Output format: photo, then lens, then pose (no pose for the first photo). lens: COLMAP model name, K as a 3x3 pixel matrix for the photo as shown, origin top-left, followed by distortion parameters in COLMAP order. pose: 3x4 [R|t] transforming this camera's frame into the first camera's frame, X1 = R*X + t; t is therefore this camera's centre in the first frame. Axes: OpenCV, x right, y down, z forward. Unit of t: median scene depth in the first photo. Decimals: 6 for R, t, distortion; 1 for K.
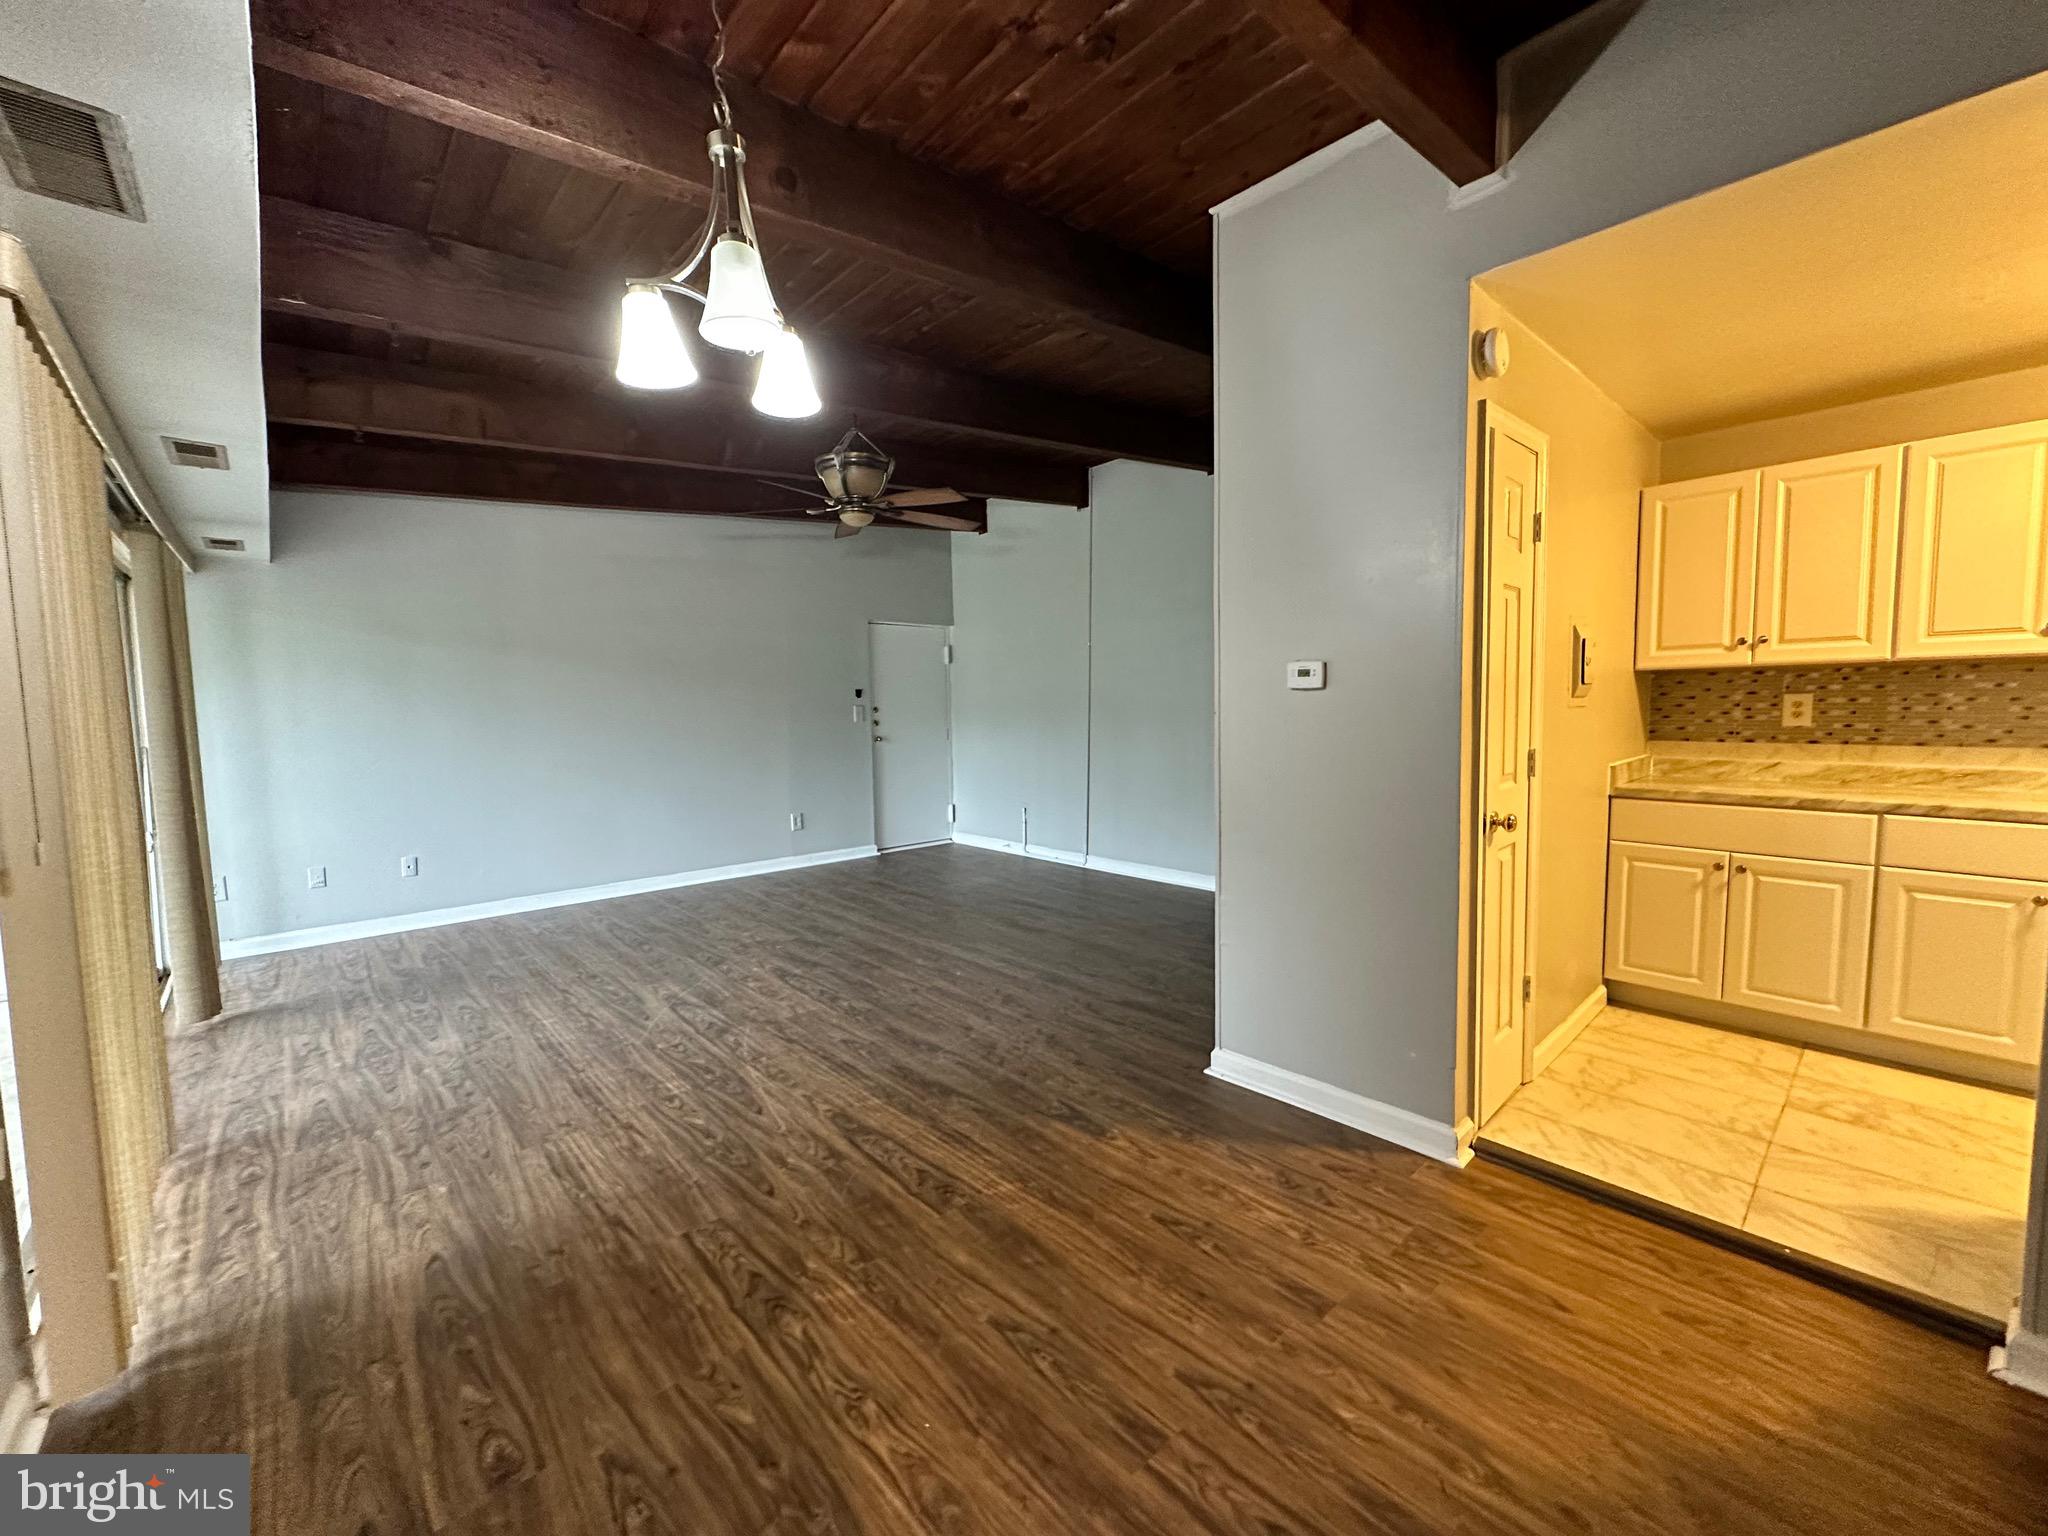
lens RADIAL K [[818.1, 0, 1025.8], [0, 818.1, 767.0], [0, 0, 1]] dist [-0.003162, 0.000680]
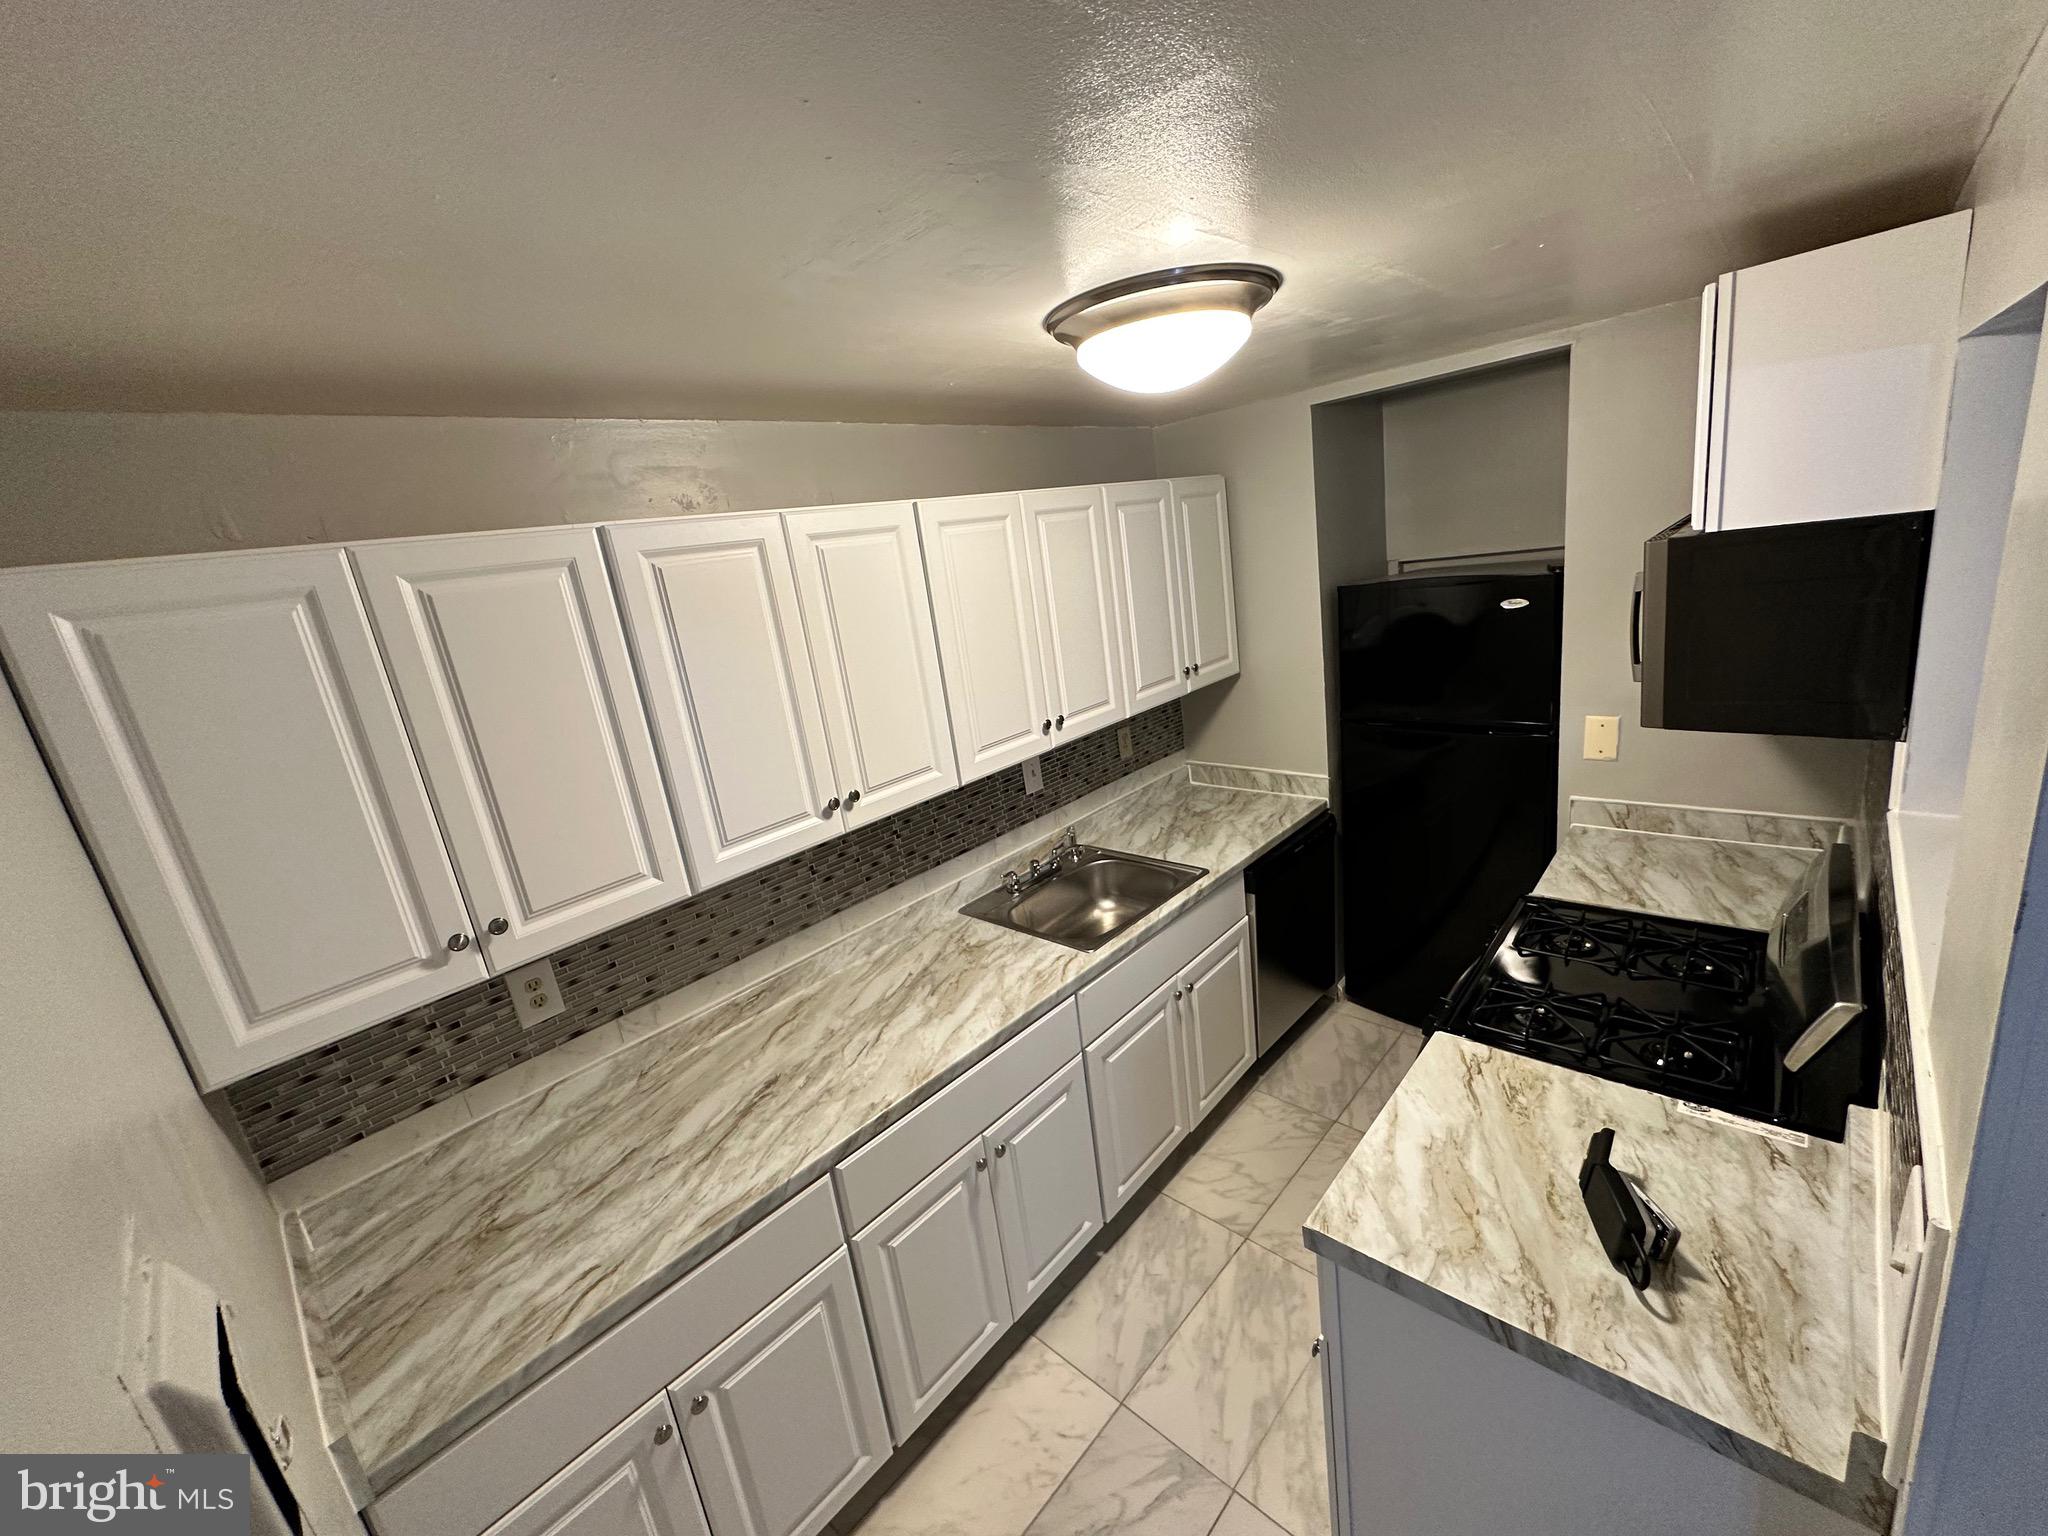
lens RADIAL K [[818.1, 0, 1025.8], [0, 818.1, 767.0], [0, 0, 1]] dist [-0.003162, 0.000680]
pose [[-0.077680, -0.225215, 0.971208, 0.465188], [0.215584, 0.947309, 0.236916, -0.286744], [-0.973391, 0.227780, -0.025034, 0.714400]]
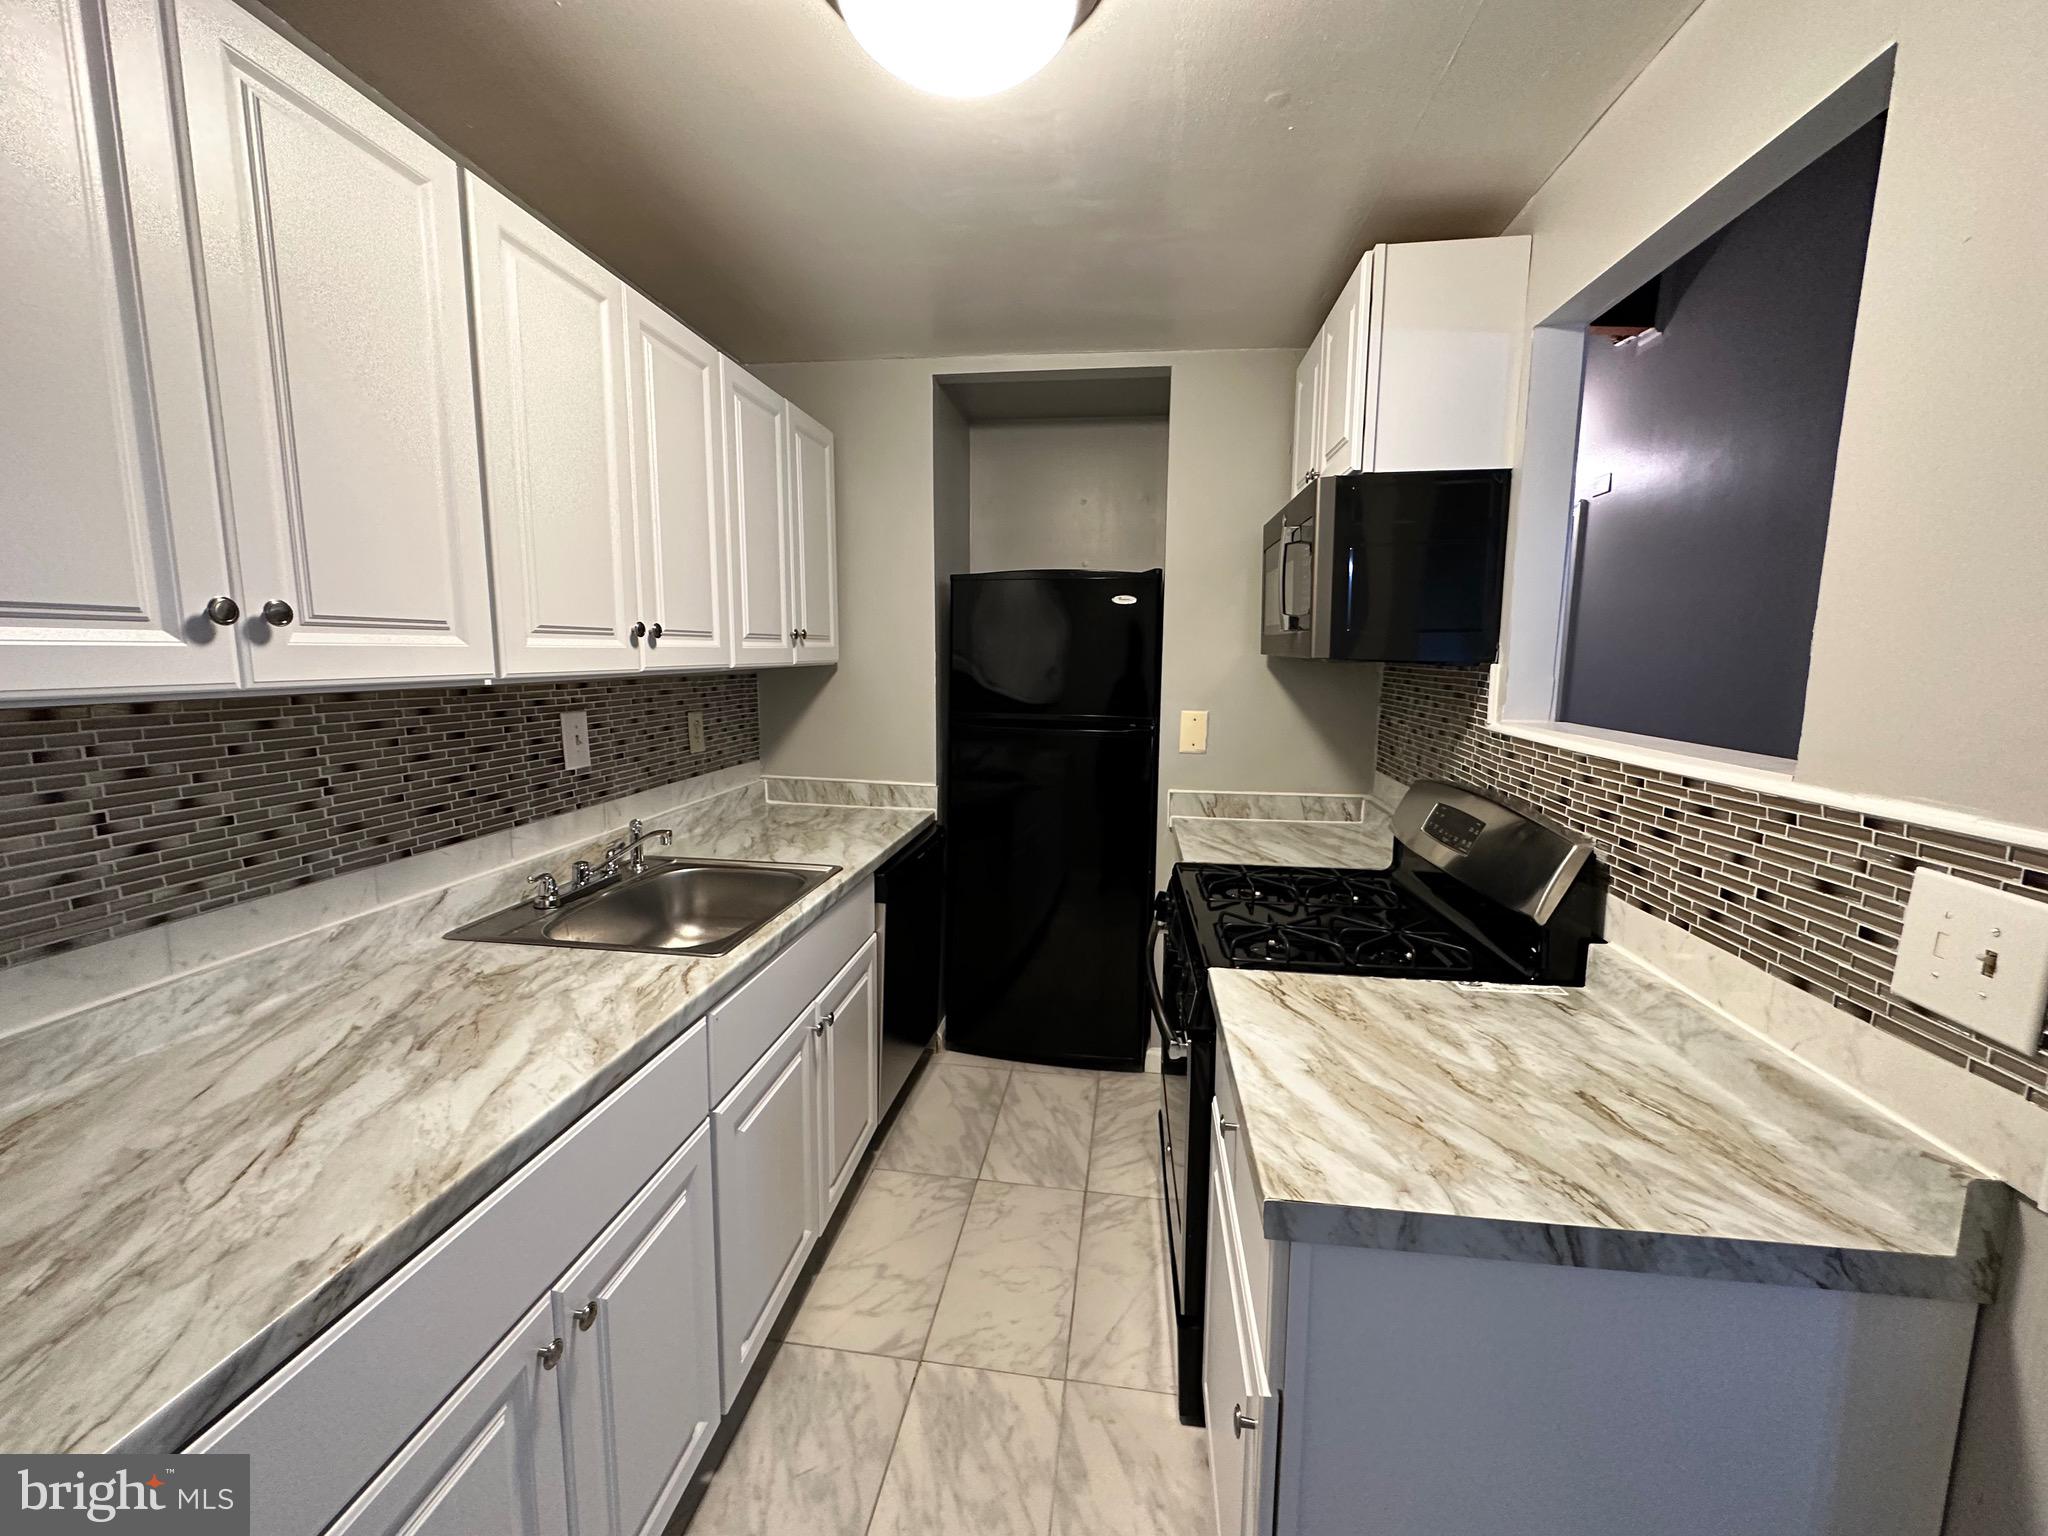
lens RADIAL K [[818.1, 0, 1025.8], [0, 818.1, 767.0], [0, 0, 1]] dist [-0.003162, 0.000680]
pose [[-0.647658, -0.091494, 0.756418, 0.668469], [0.064012, 0.982720, 0.173675, -0.125047], [-0.759237, 0.160902, -0.630610, 0.821036]]
